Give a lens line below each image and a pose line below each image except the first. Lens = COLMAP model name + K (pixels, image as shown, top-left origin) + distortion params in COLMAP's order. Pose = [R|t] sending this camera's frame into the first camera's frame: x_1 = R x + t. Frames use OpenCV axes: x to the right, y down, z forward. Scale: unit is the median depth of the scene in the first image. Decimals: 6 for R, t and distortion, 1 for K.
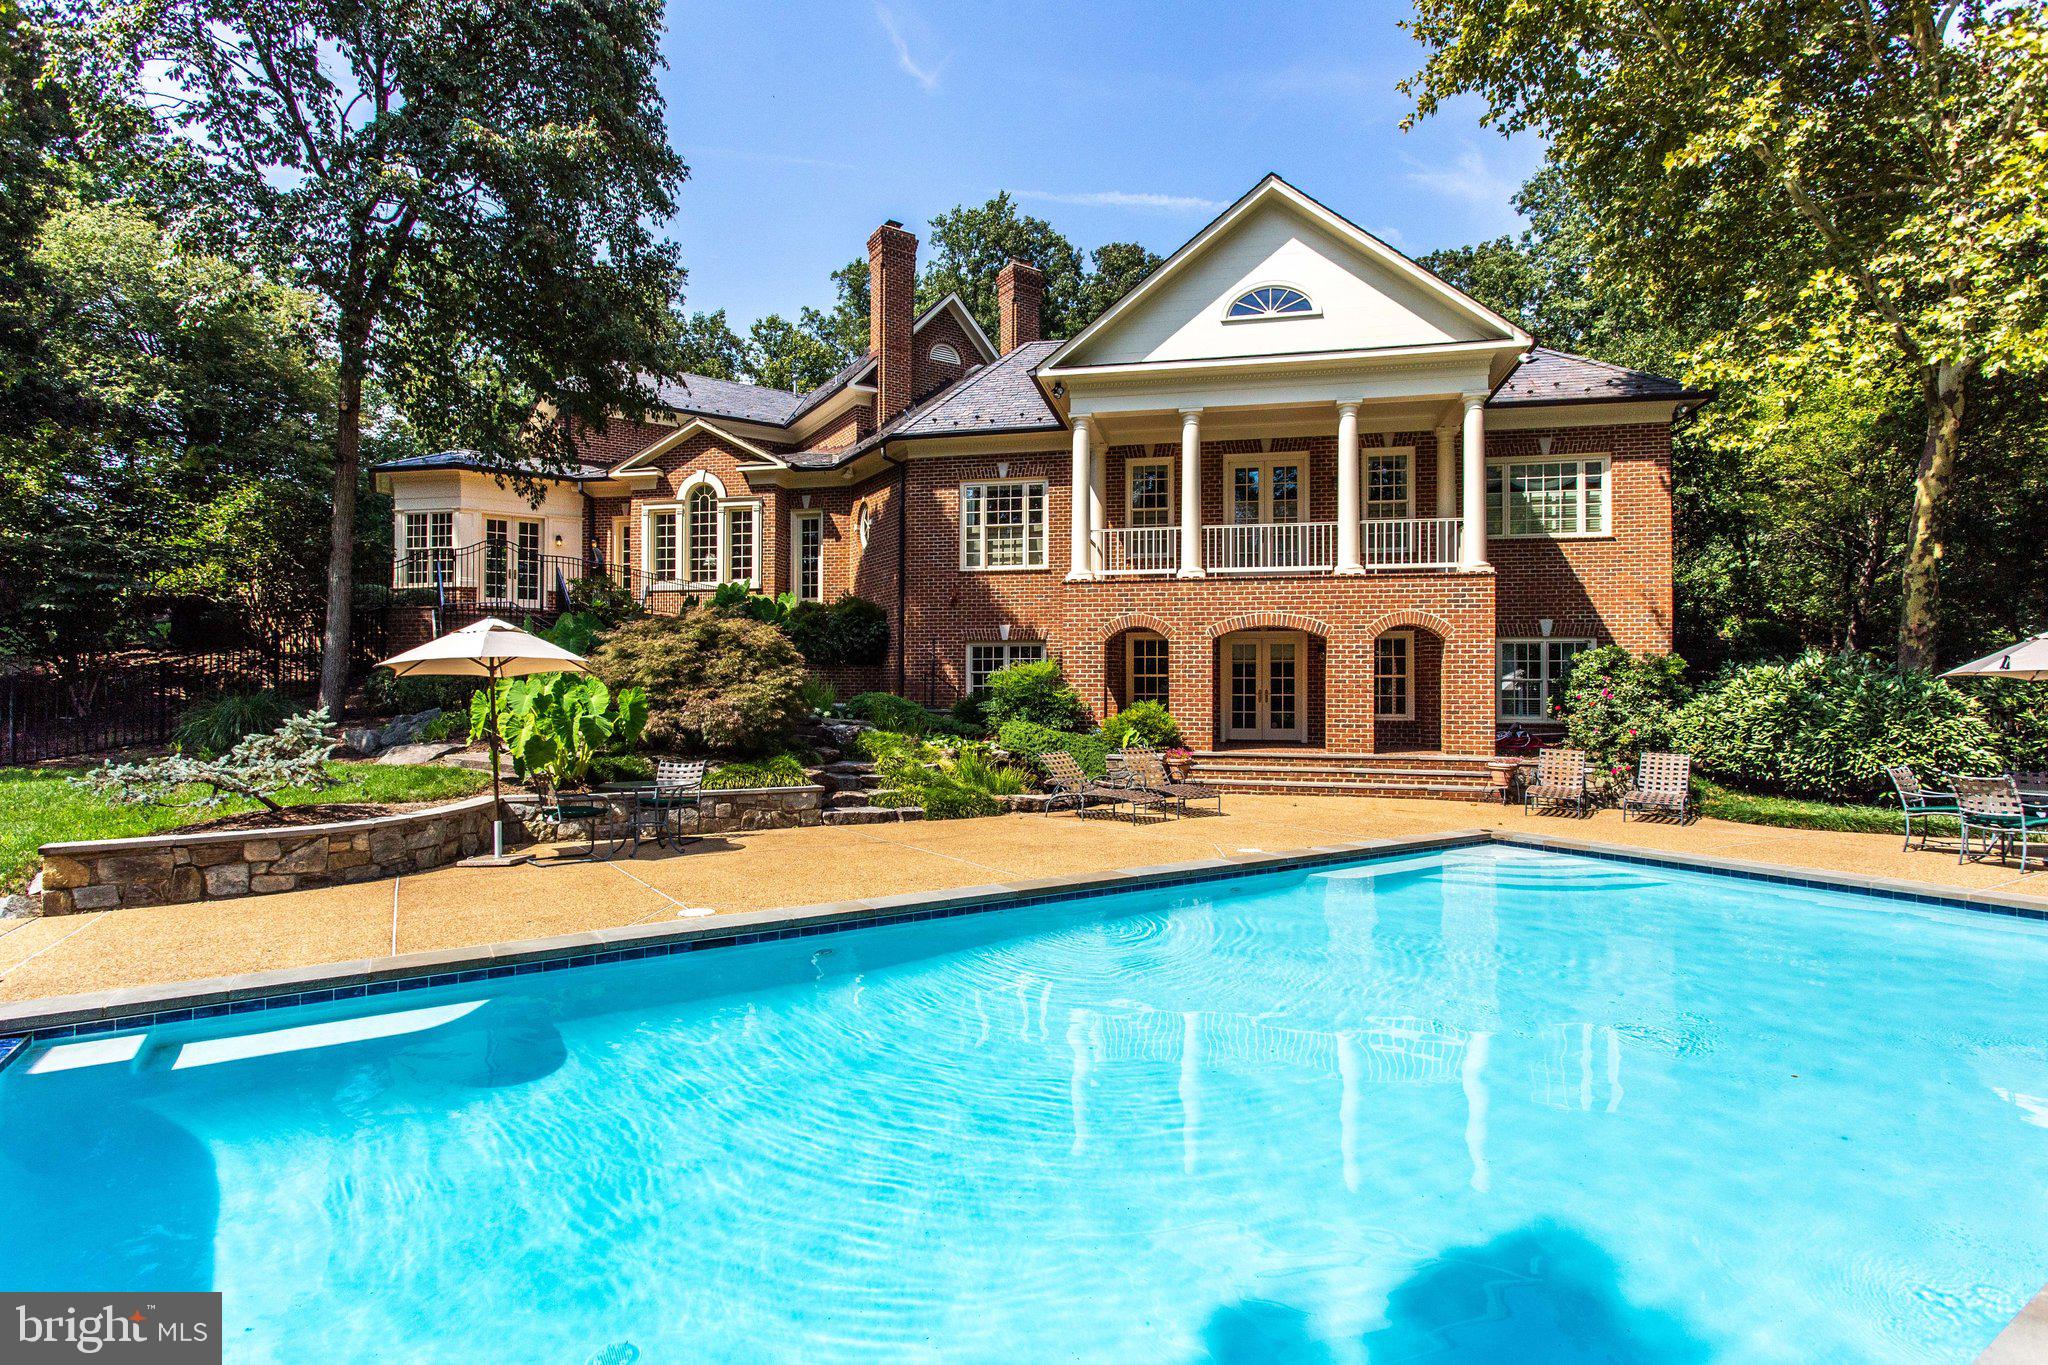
lens RADIAL K [[1009.2, 0, 1024.0], [0, 1009.2, 682.5], [0, 0, 1]] dist [0.002772, 0.001754]
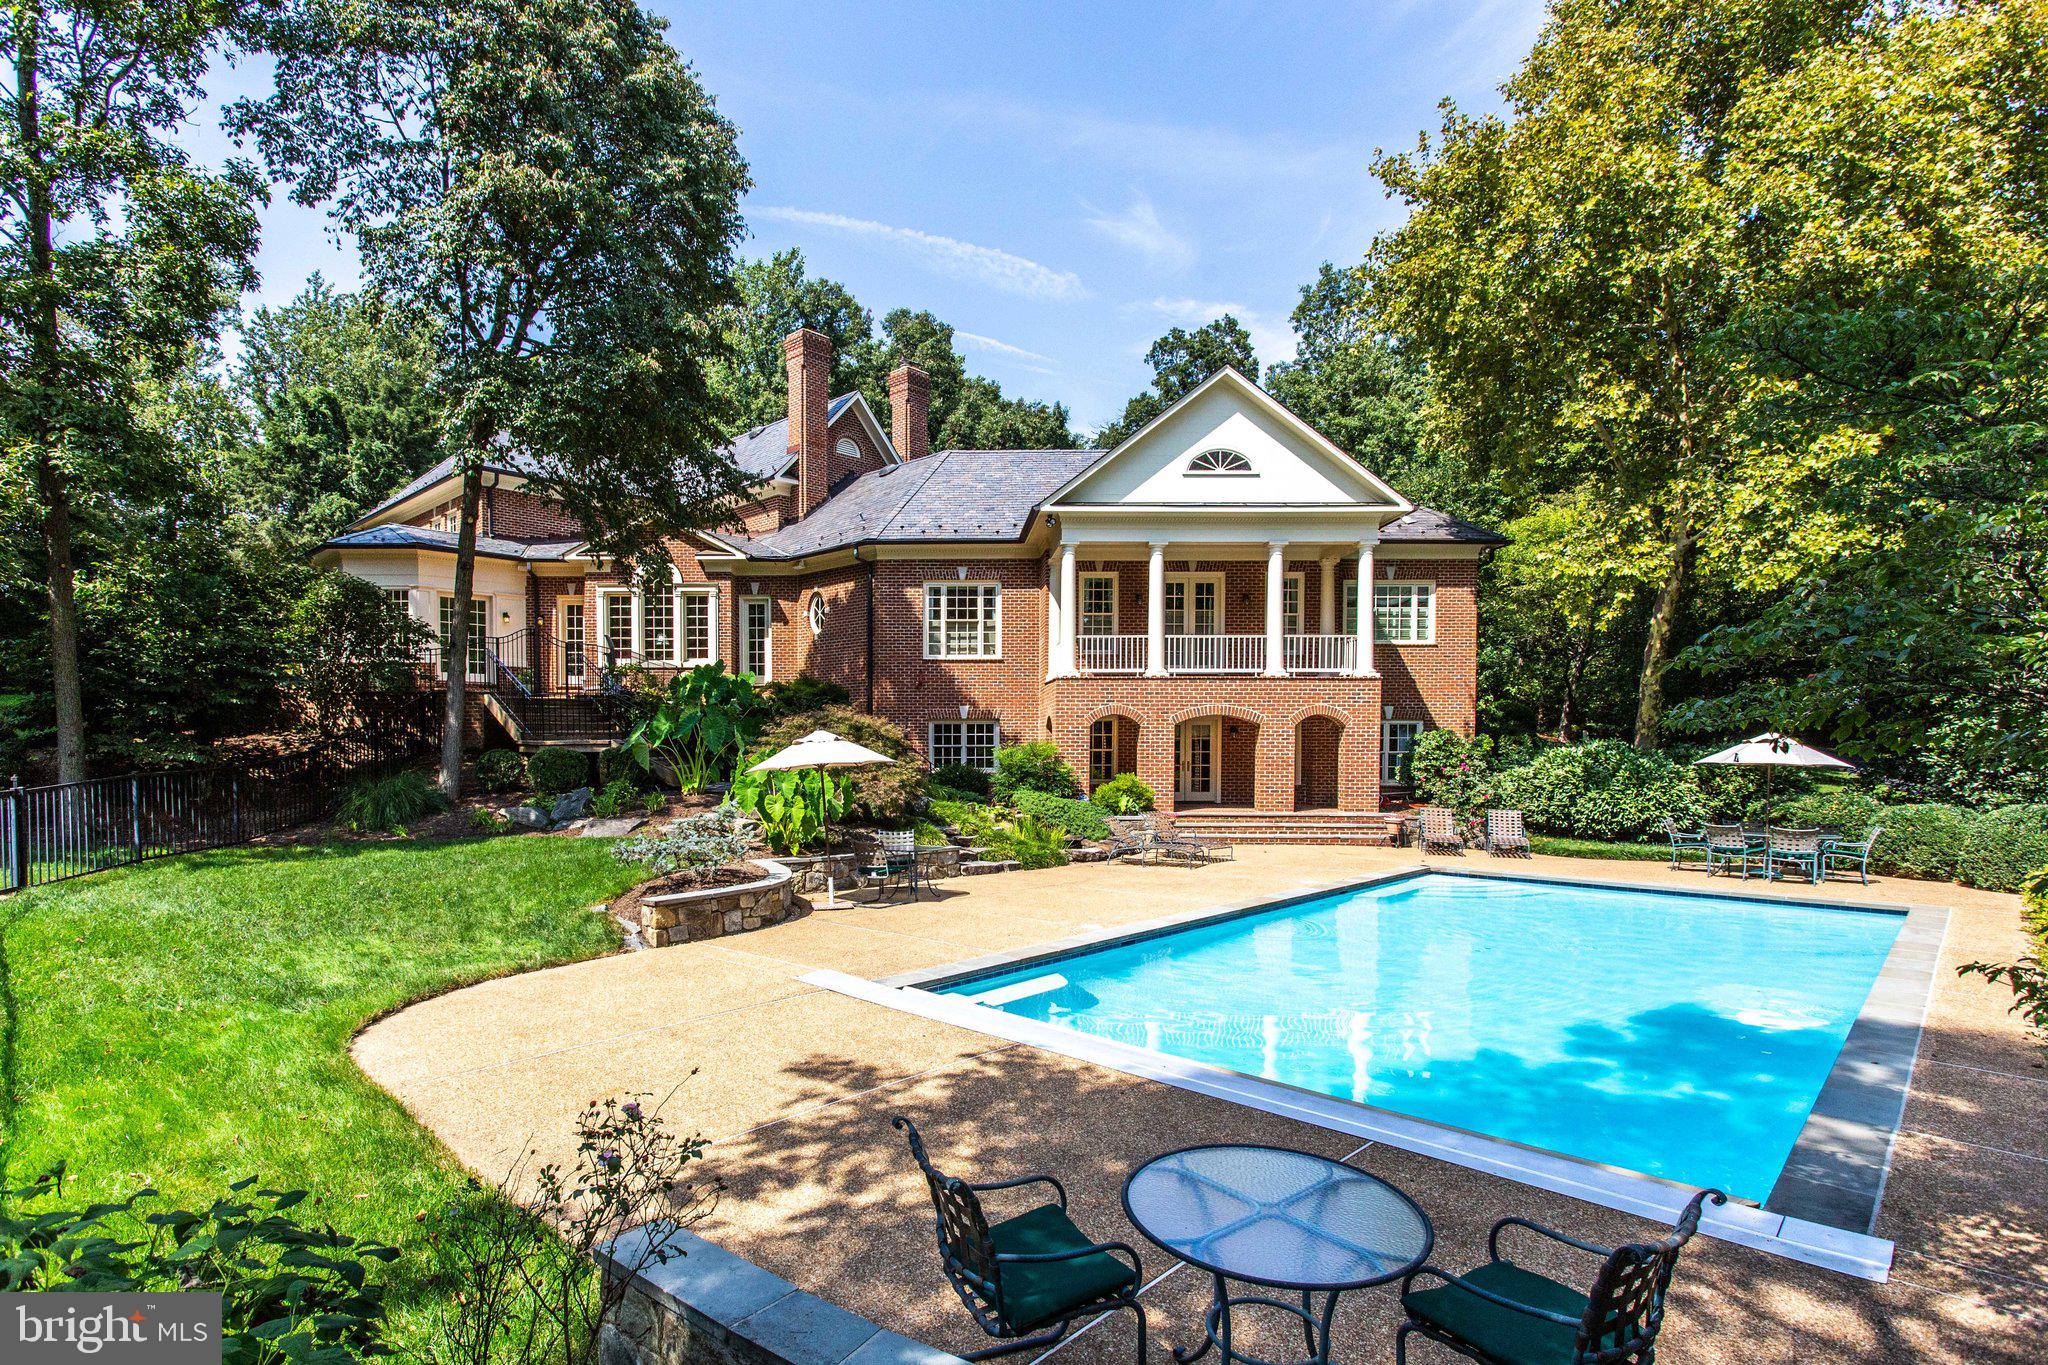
lens RADIAL K [[1031.2, 0, 944.4], [0, 1031.2, 777.5], [0, 0, 1]] dist [0.001611, 0.000332]
pose [[0.979639, -0.009842, 0.200524, -0.318906], [0.000915, 0.999006, 0.044563, -0.030460], [-0.200763, -0.043472, 0.978675, -0.199554]]
